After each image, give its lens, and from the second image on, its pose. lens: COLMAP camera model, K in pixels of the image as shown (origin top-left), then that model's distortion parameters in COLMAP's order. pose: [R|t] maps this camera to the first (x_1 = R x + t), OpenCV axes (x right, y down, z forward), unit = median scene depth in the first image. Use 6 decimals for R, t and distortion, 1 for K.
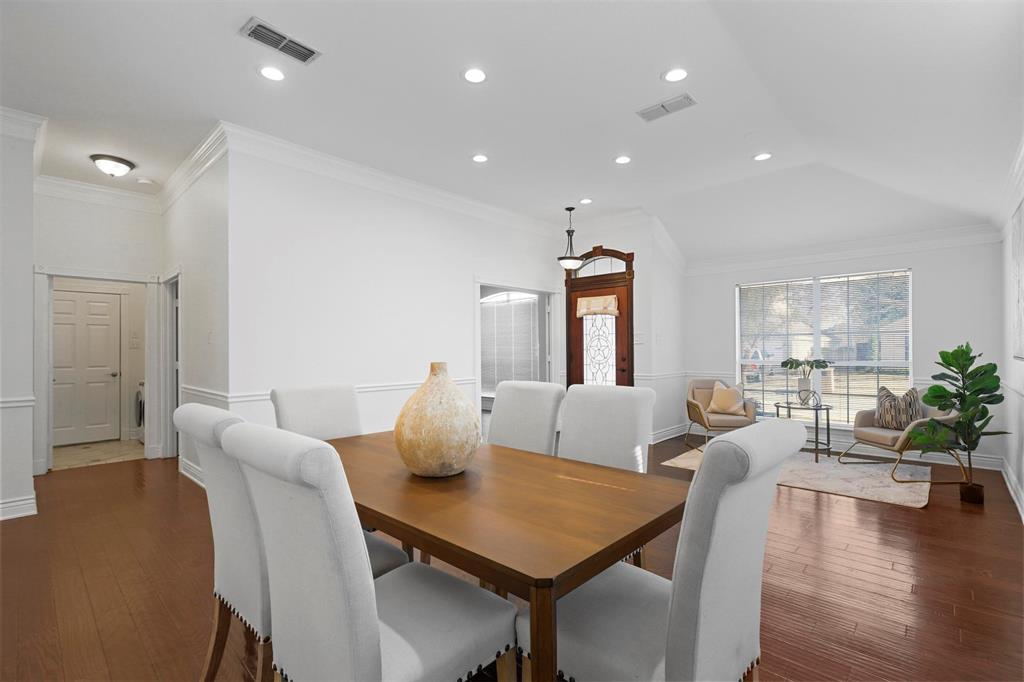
lens RADIAL K [[463.2, 0, 514.1], [0, 463.2, 345.1], [0, 0, 1]] dist [-0.005814, 0.000848]
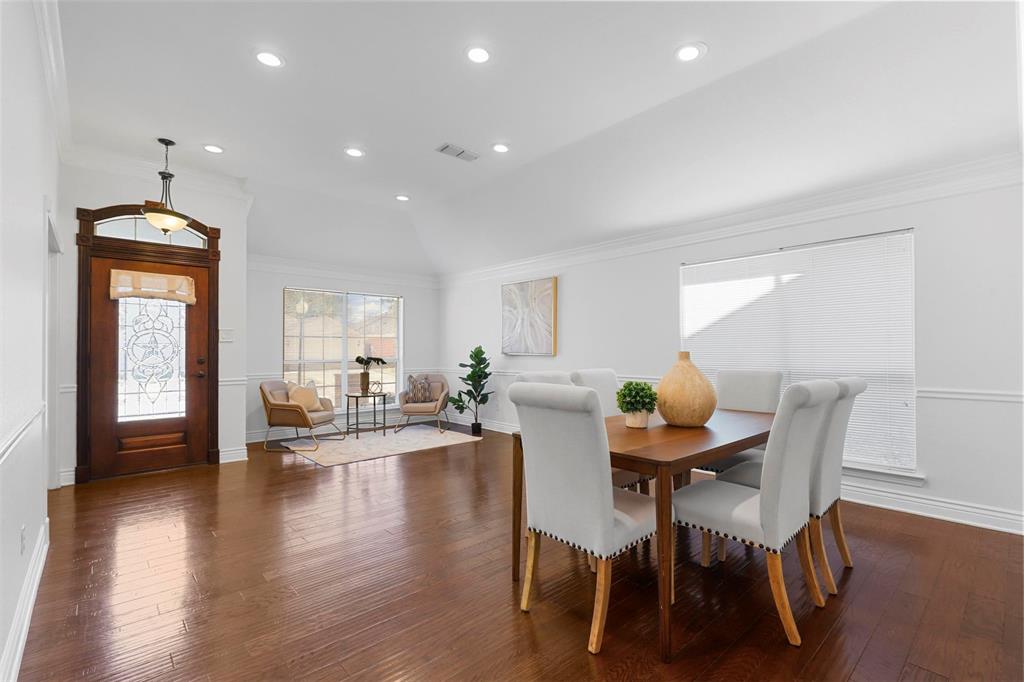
lens RADIAL K [[463.2, 0, 515.9], [0, 463.2, 346.7], [0, 0, 1]] dist [-0.005814, 0.000848]
pose [[0.074084, 0.015683, 0.997129, -0.523047], [-0.005364, 0.999868, -0.015327, 0.016005], [-0.997238, -0.004213, 0.074158, 0.441474]]
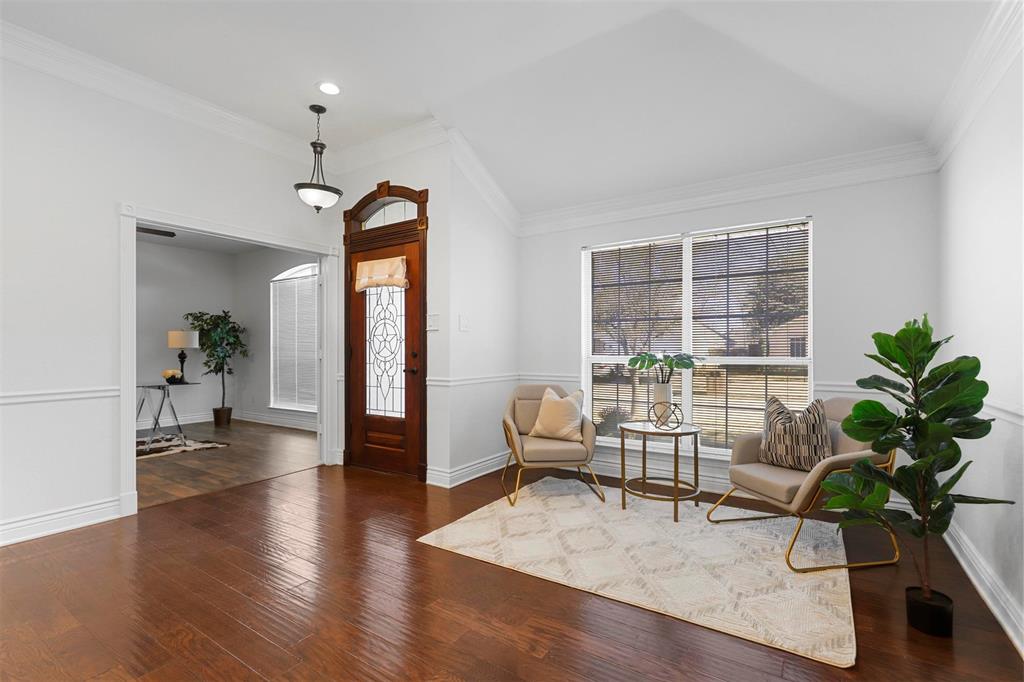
lens RADIAL K [[463.2, 0, 518.4], [0, 463.2, 345.9], [0, 0, 1]] dist [-0.005814, 0.000848]
pose [[0.984928, 0.005955, 0.172861, 0.282837], [-0.005918, 0.999982, -0.000727, 0.018967], [-0.172862, -0.000307, 0.984946, 0.357085]]
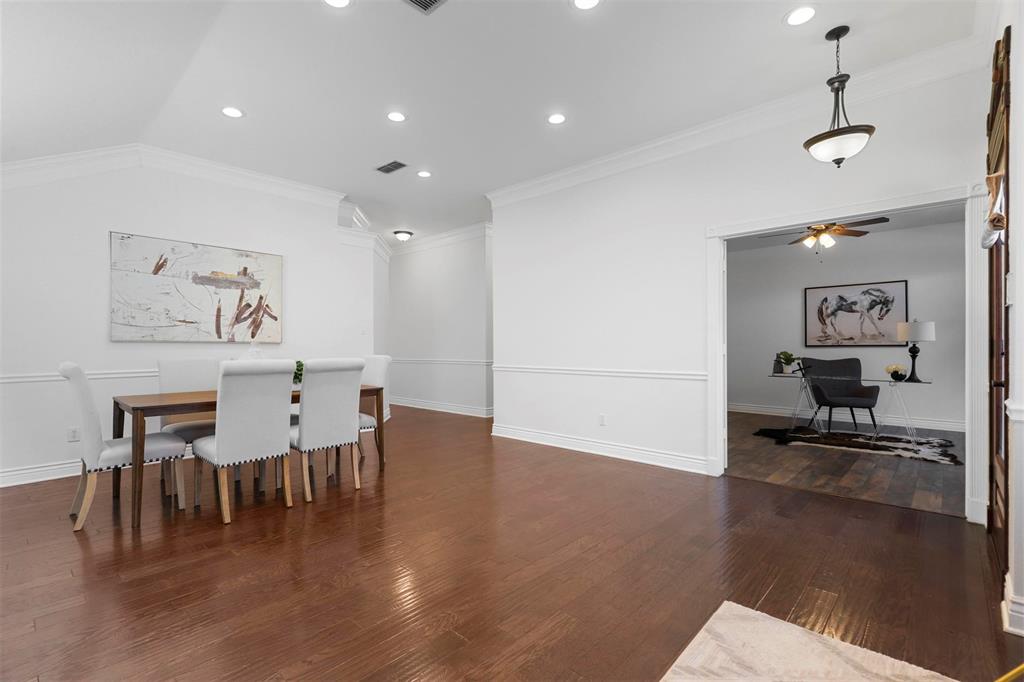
lens RADIAL K [[463.2, 0, 508.9], [0, 463.2, 346.8], [0, 0, 1]] dist [-0.005814, 0.000848]
pose [[-0.010830, 0.013056, -0.999856, 0.609986], [0.010933, 0.999857, 0.012937, 0.017799], [0.999882, -0.010792, -0.010971, 0.676557]]
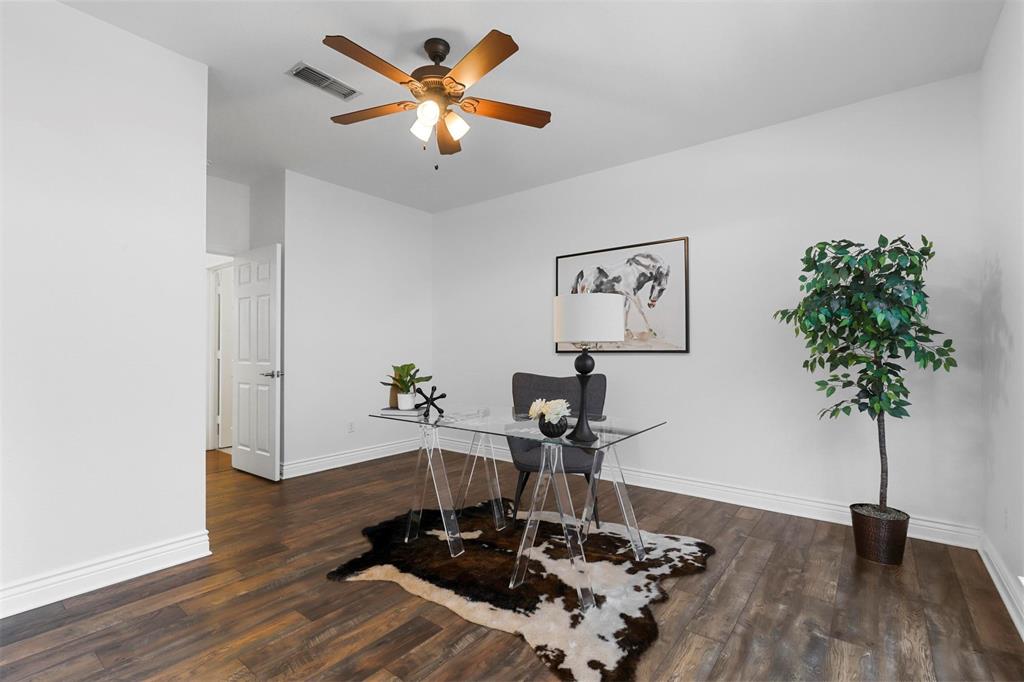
lens RADIAL K [[463.2, 0, 515.9], [0, 463.2, 342.6], [0, 0, 1]] dist [-0.005814, 0.000848]
pose [[0.097388, -0.005895, -0.995229, 0.111489], [0.009155, 0.999945, -0.005027, 0.028229], [0.995204, -0.008622, 0.097437, 1.308826]]
